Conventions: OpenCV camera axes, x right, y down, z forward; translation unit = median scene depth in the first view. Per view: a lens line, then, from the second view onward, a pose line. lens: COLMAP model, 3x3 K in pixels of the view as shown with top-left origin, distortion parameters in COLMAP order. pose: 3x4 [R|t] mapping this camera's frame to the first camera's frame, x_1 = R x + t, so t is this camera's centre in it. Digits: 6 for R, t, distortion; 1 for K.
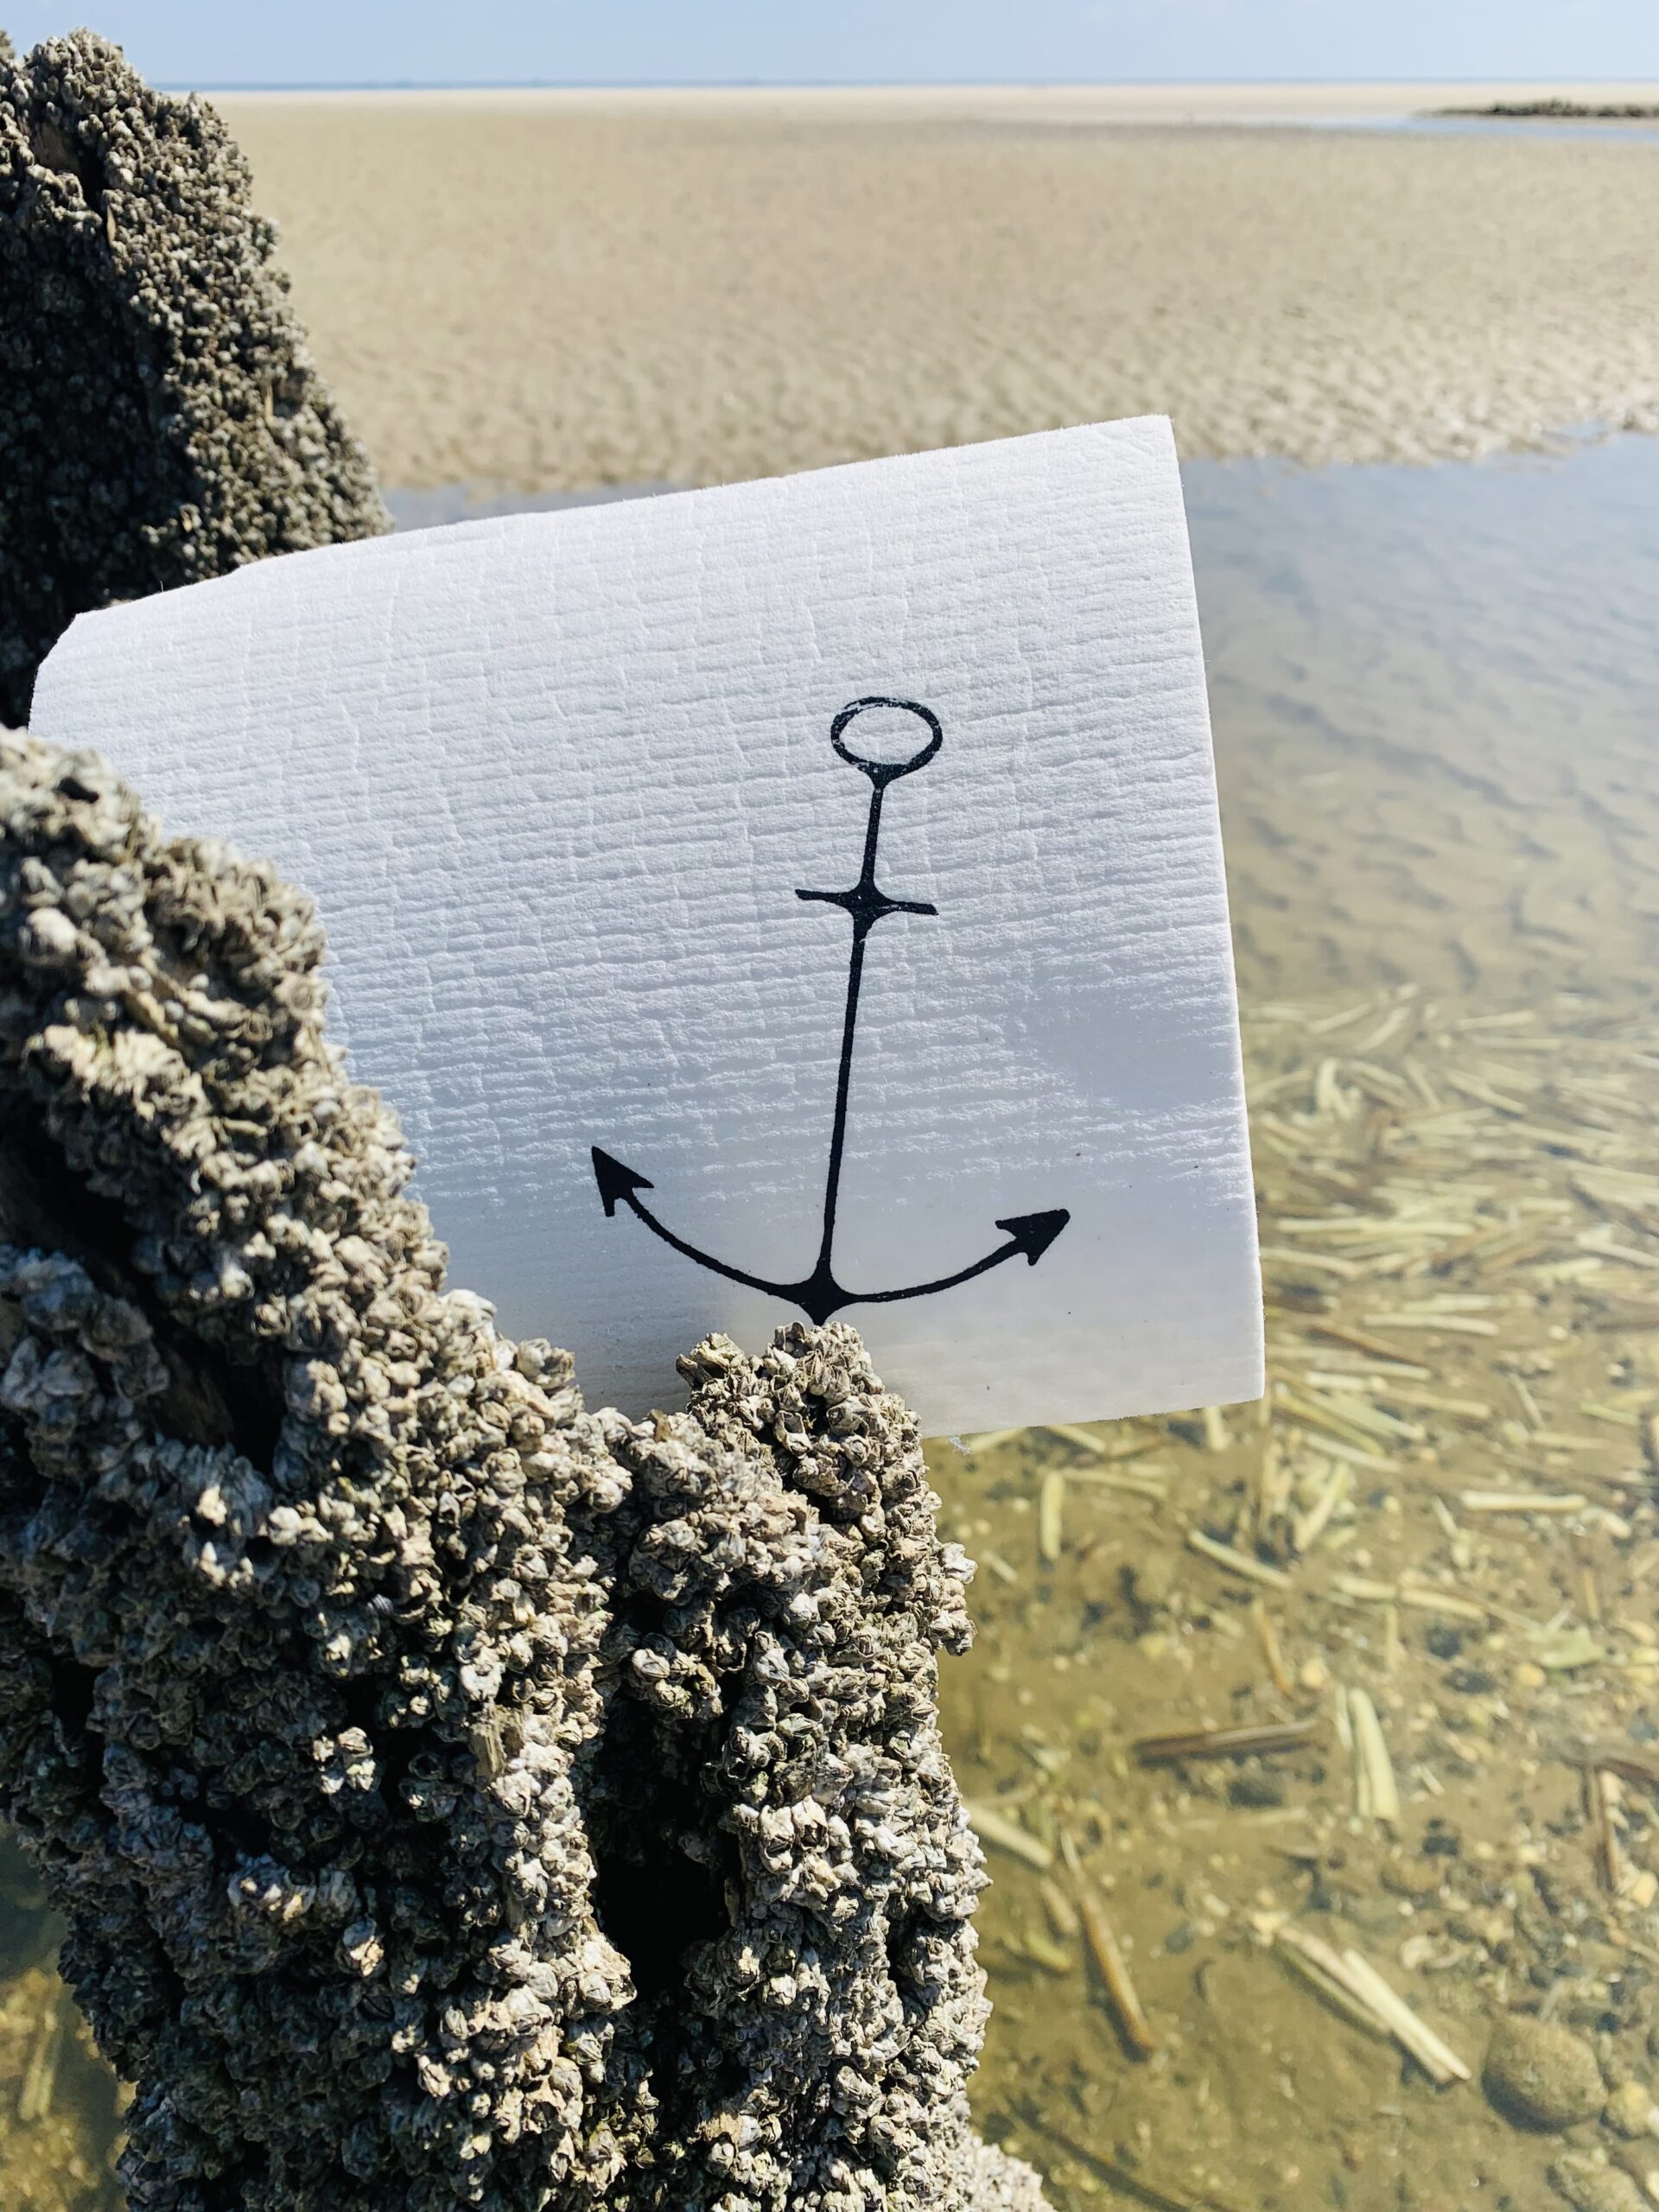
lens RADIAL K [[1690.7, 0, 833.7], [0, 1690.7, 1102.7], [0, 0, 1]] dist [-0.004524, -0.009472]
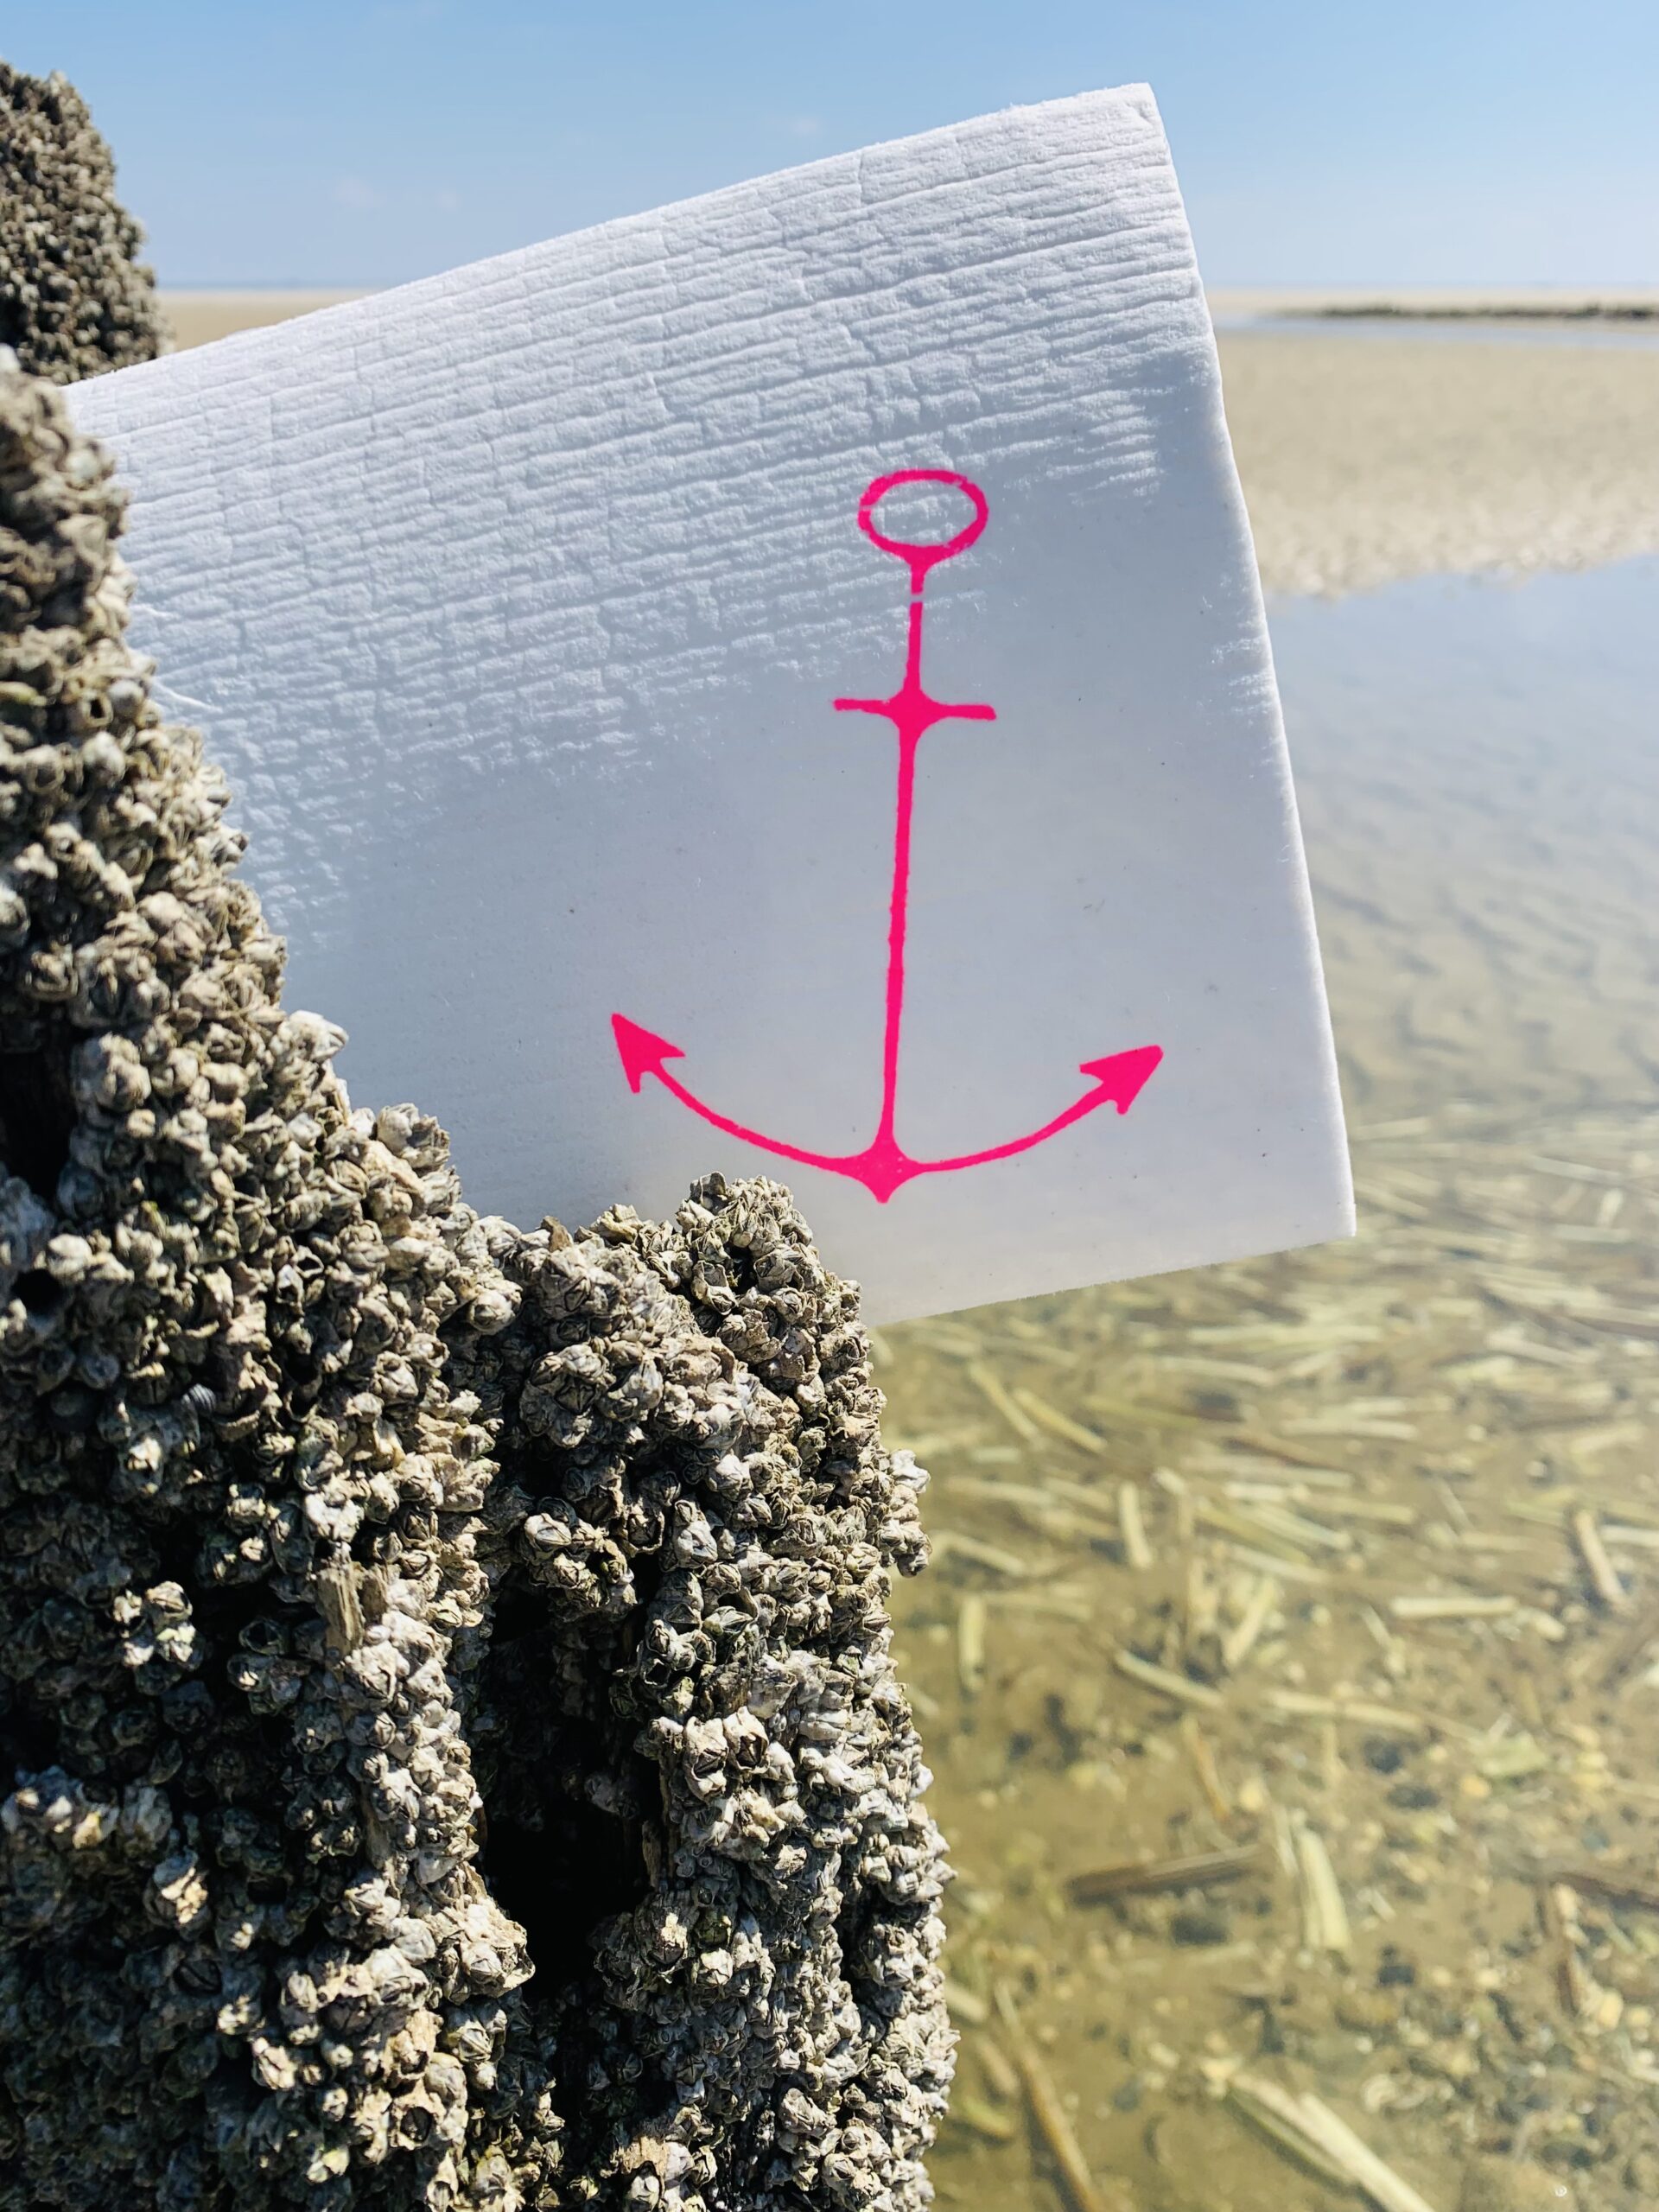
lens RADIAL K [[1690.7, 0, 826.0], [0, 1690.7, 1109.9], [0, 0, 1]] dist [-0.004524, -0.009472]
pose [[0.997990, -0.021923, 0.059456, -0.016210], [0.027727, 0.994739, -0.098621, 0.189425], [-0.056981, 0.100072, 0.993347, 0.143484]]
